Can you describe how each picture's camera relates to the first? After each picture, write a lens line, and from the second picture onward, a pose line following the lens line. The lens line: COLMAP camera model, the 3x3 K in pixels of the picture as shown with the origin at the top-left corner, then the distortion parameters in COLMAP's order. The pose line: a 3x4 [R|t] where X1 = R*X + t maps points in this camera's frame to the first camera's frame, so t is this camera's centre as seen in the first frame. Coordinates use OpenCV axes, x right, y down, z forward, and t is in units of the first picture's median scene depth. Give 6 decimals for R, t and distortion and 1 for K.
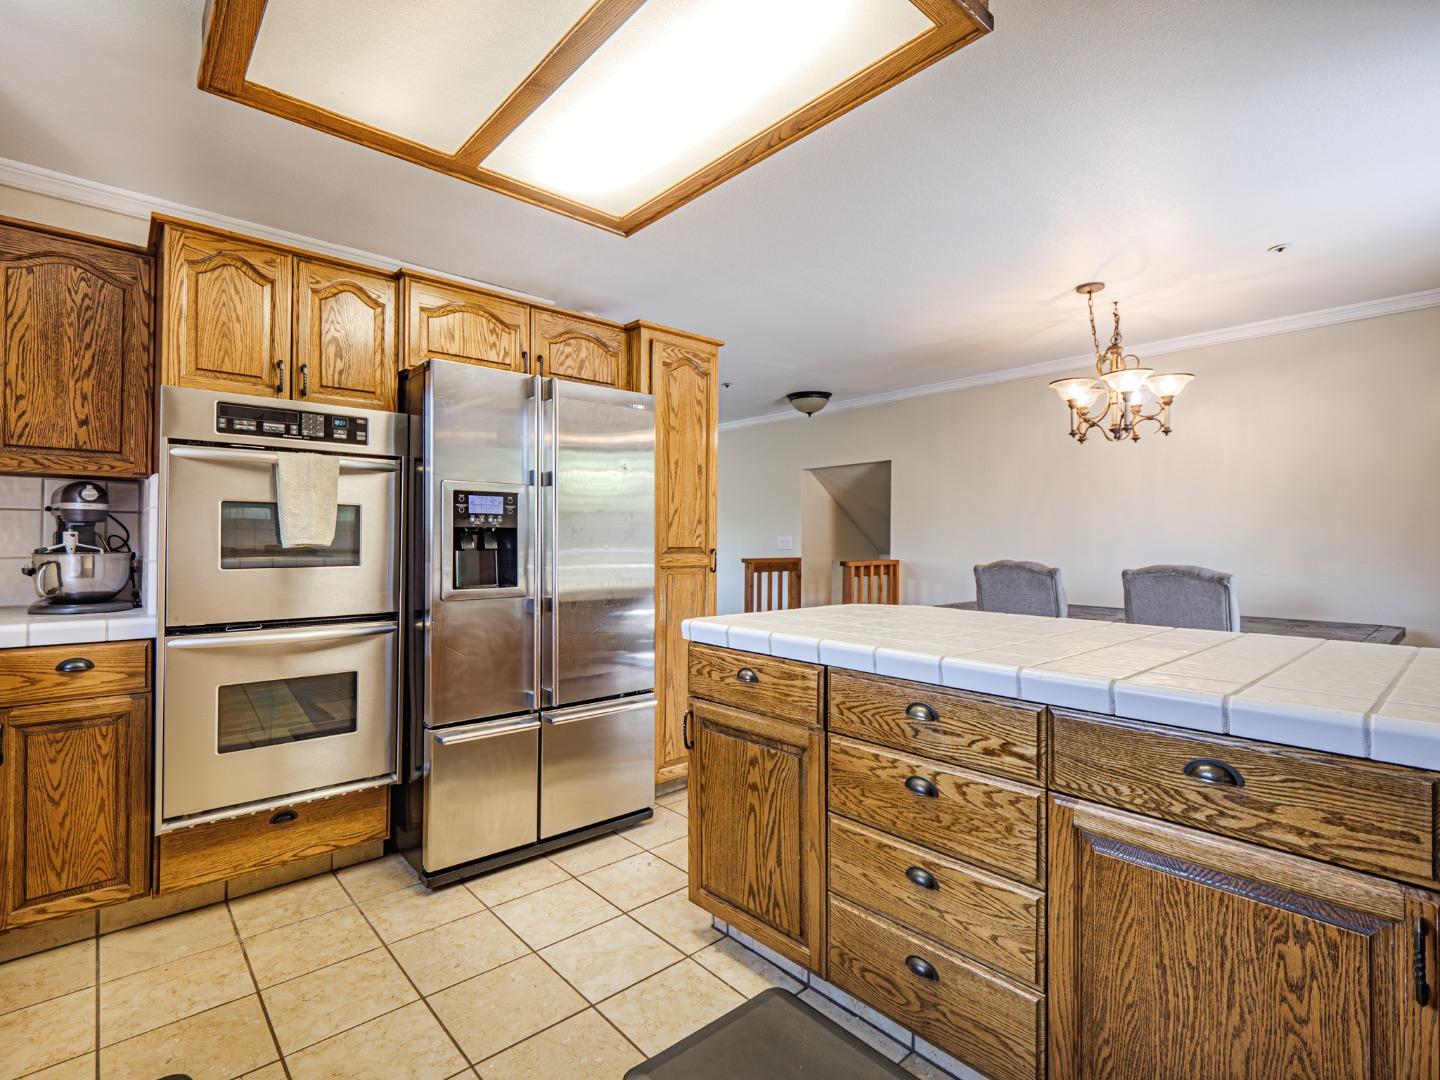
lens RADIAL K [[693.9, 0, 681.6], [0, 693.9, 533.9], [0, 0, 1]] dist [-0.003995, 0.000174]
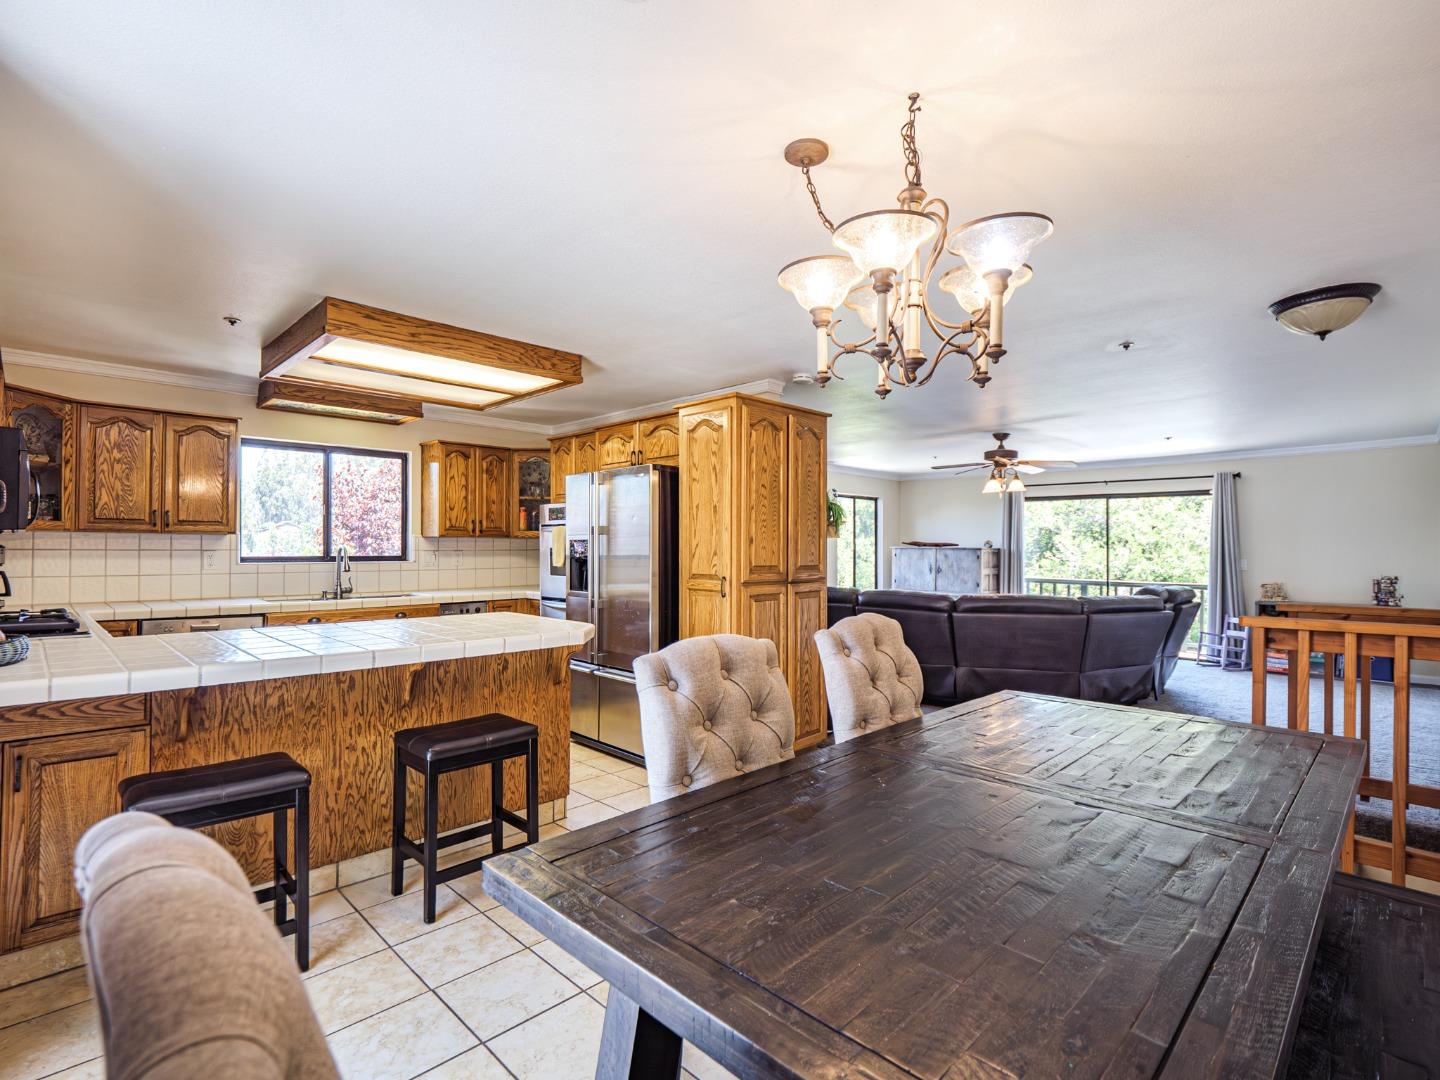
lens RADIAL K [[693.9, 0, 712.4], [0, 693.9, 544.2], [0, 0, 1]] dist [-0.003995, 0.000174]
pose [[0.081460, -0.013447, -0.996586, 1.291701], [0.002269, 0.999909, -0.013306, -0.018765], [0.996674, -0.001178, 0.081483, 0.960598]]
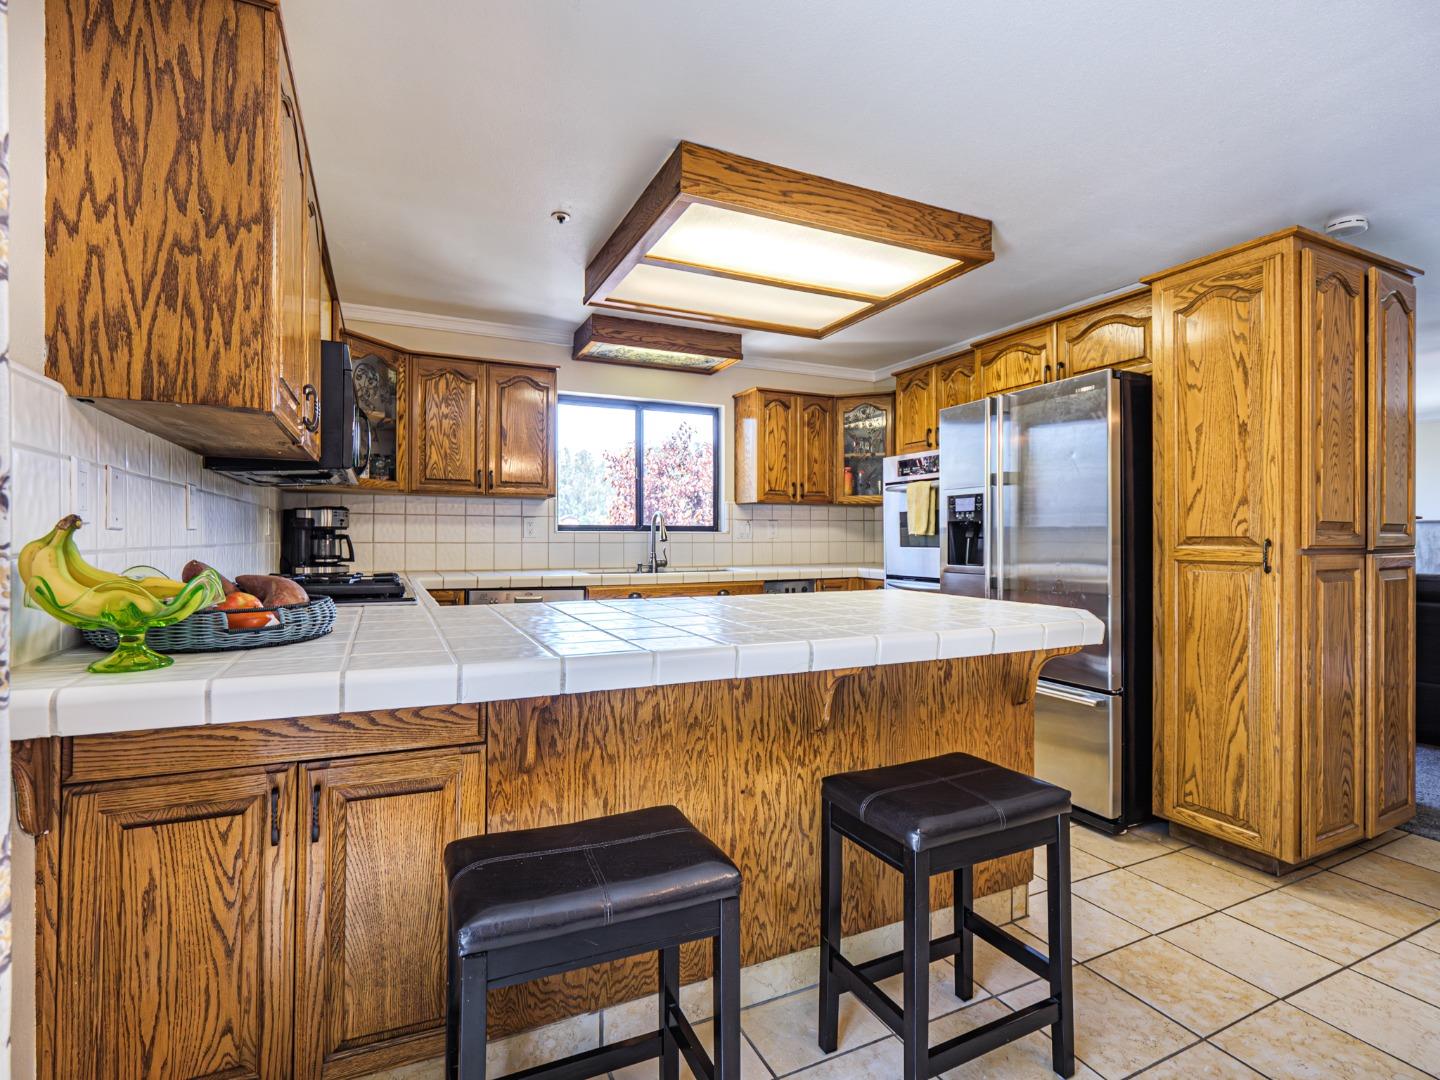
lens RADIAL K [[693.9, 0, 717.0], [0, 693.9, 537.7], [0, 0, 1]] dist [-0.003995, 0.000174]
pose [[-0.256241, -0.007473, -0.966584, 0.925013], [0.002342, 0.999962, -0.008352, 0.026788], [0.966610, -0.004404, -0.256214, 0.698588]]
